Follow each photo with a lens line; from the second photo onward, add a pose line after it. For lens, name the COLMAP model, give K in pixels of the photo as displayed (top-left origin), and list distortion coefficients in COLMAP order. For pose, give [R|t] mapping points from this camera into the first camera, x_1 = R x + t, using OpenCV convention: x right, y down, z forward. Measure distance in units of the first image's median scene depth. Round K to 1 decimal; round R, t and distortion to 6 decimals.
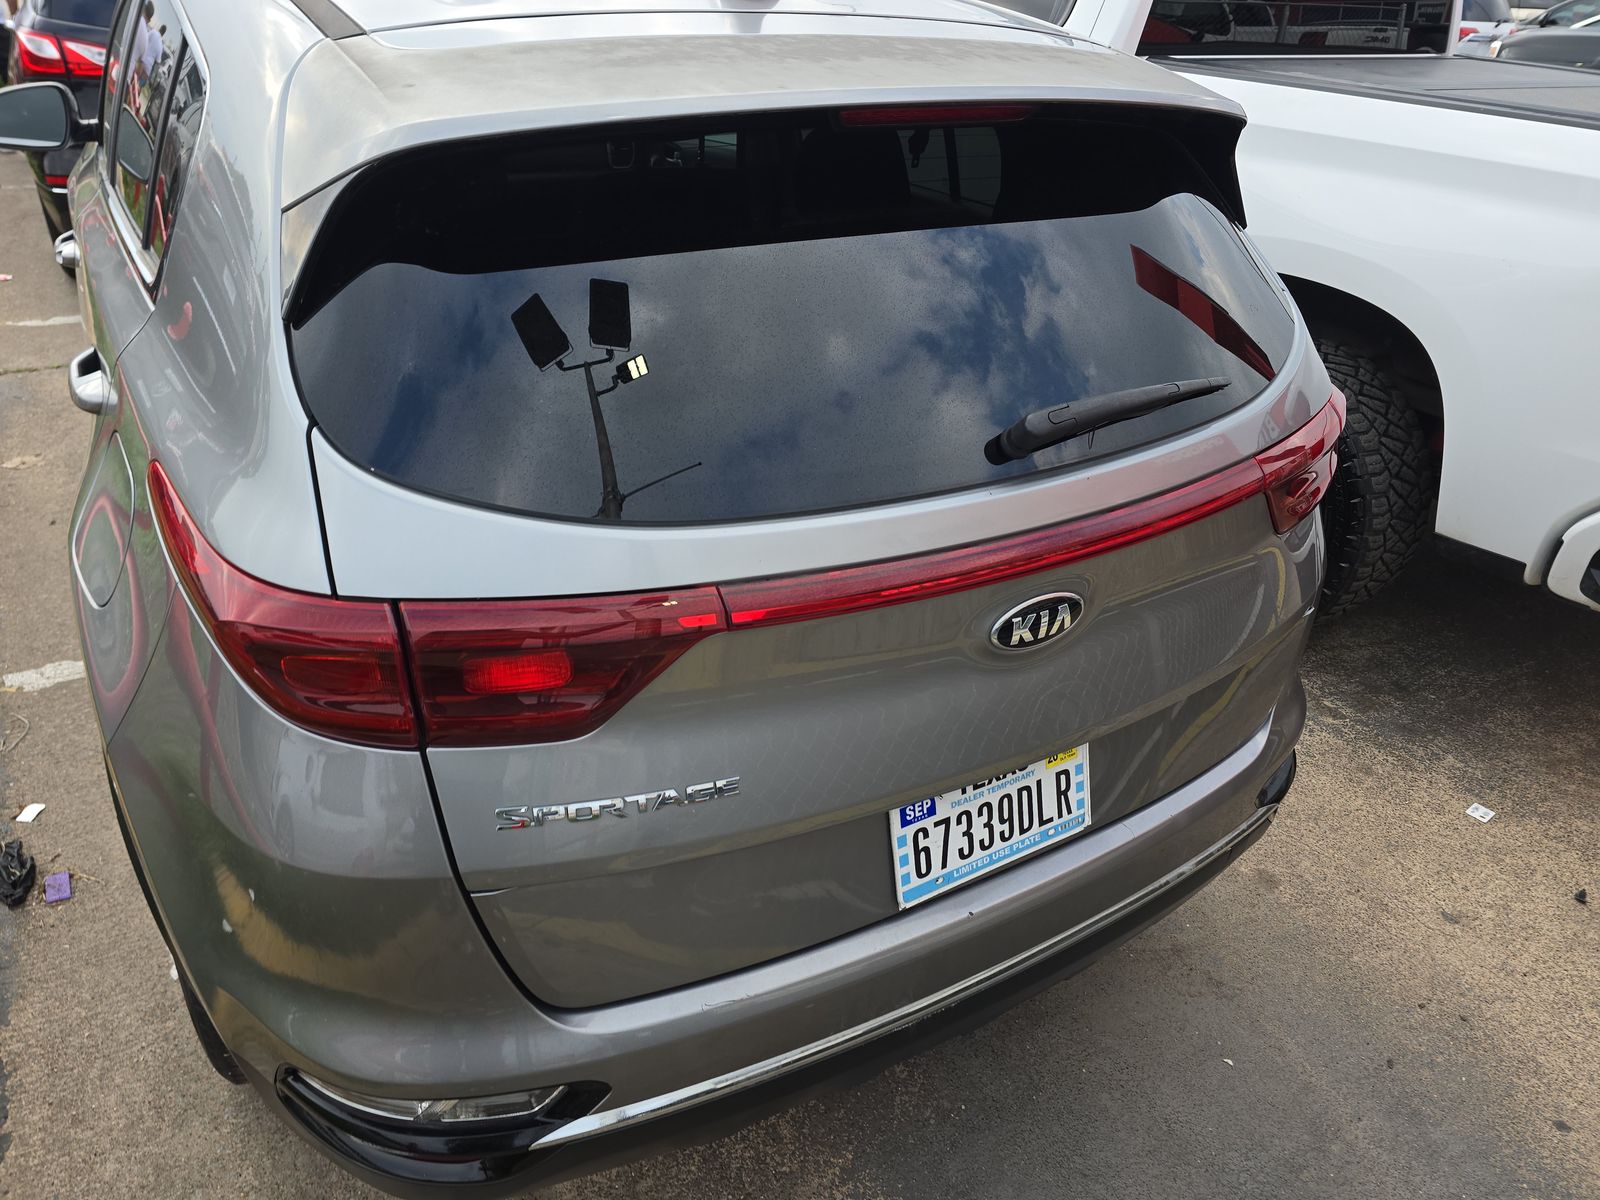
lens RADIAL K [[1069.4, 0, 800.0], [0, 1069.4, 600.0], [0, 0, 1]] dist [0.054976, -0.042017]
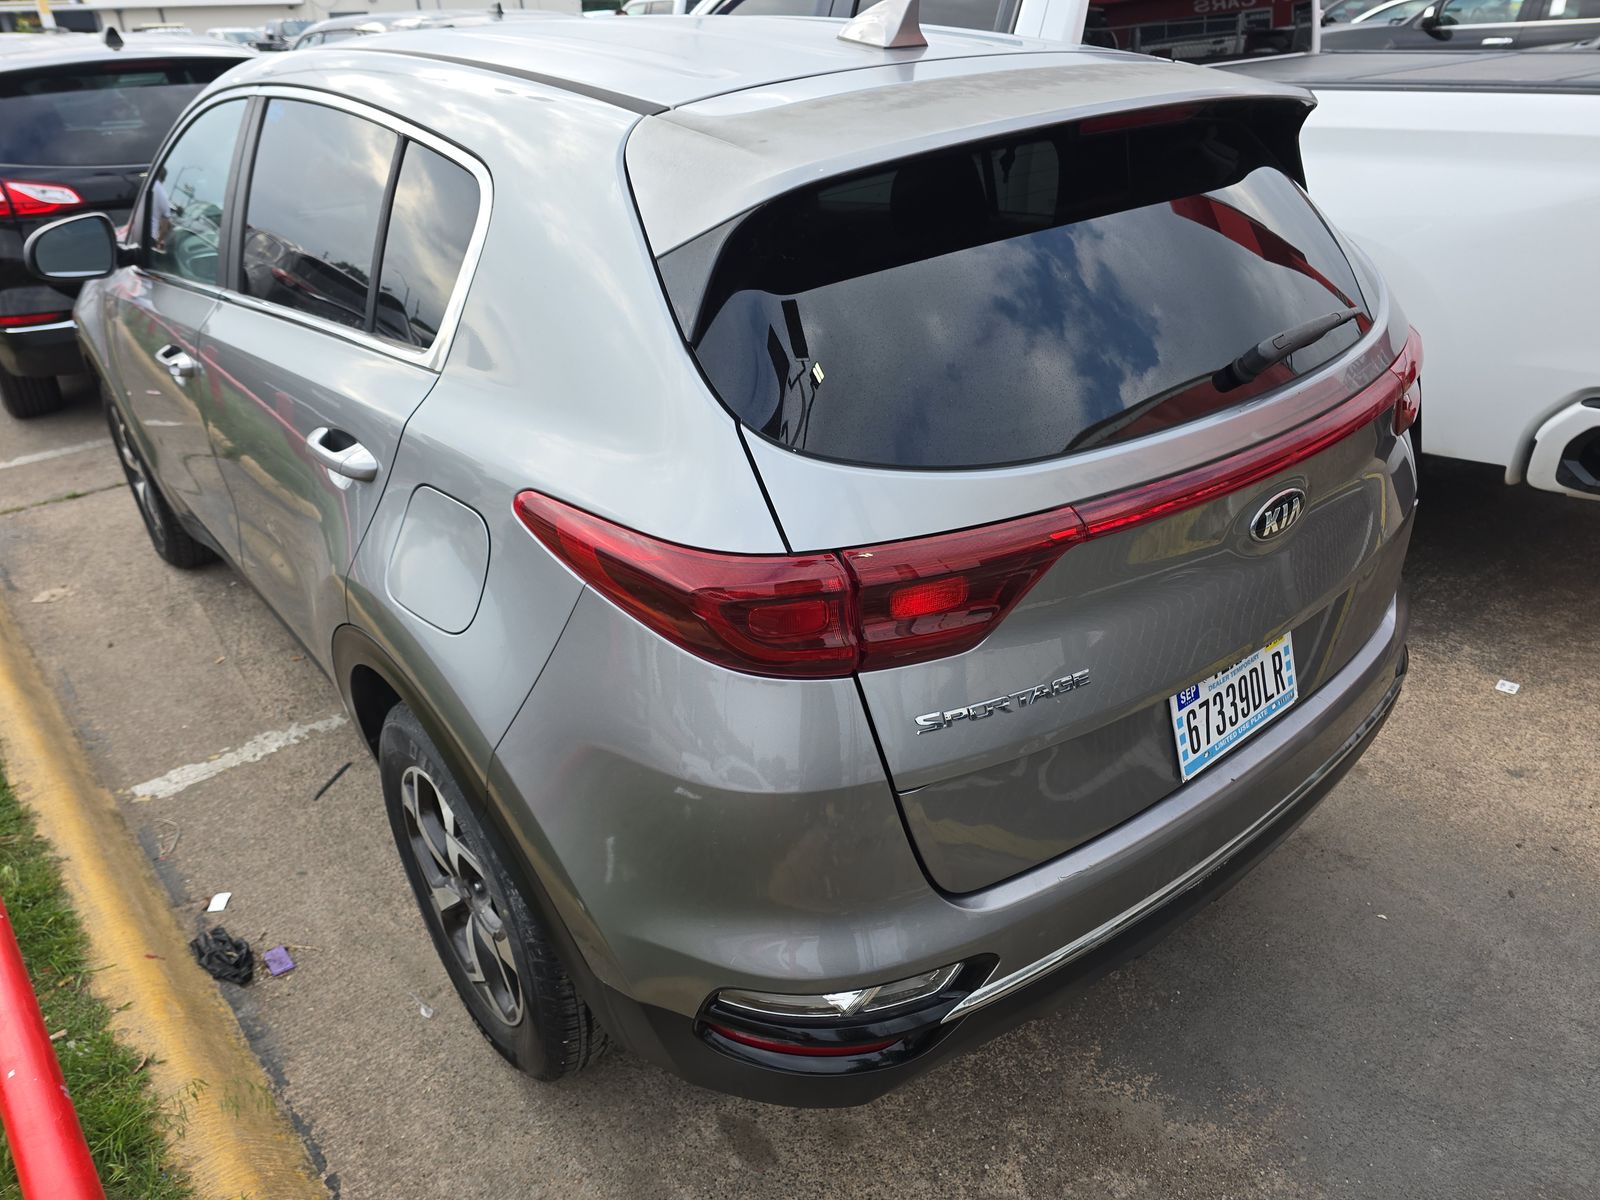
lens RADIAL K [[1073.0, 0, 794.5], [0, 1073.0, 605.0], [0, 0, 1]] dist [0.049186, -0.041047]
pose [[0.984030, -0.151466, 0.093502, -0.275100], [0.155471, 0.987143, -0.037109, 0.050072], [-0.086679, 0.051054, 0.994927, -0.101268]]
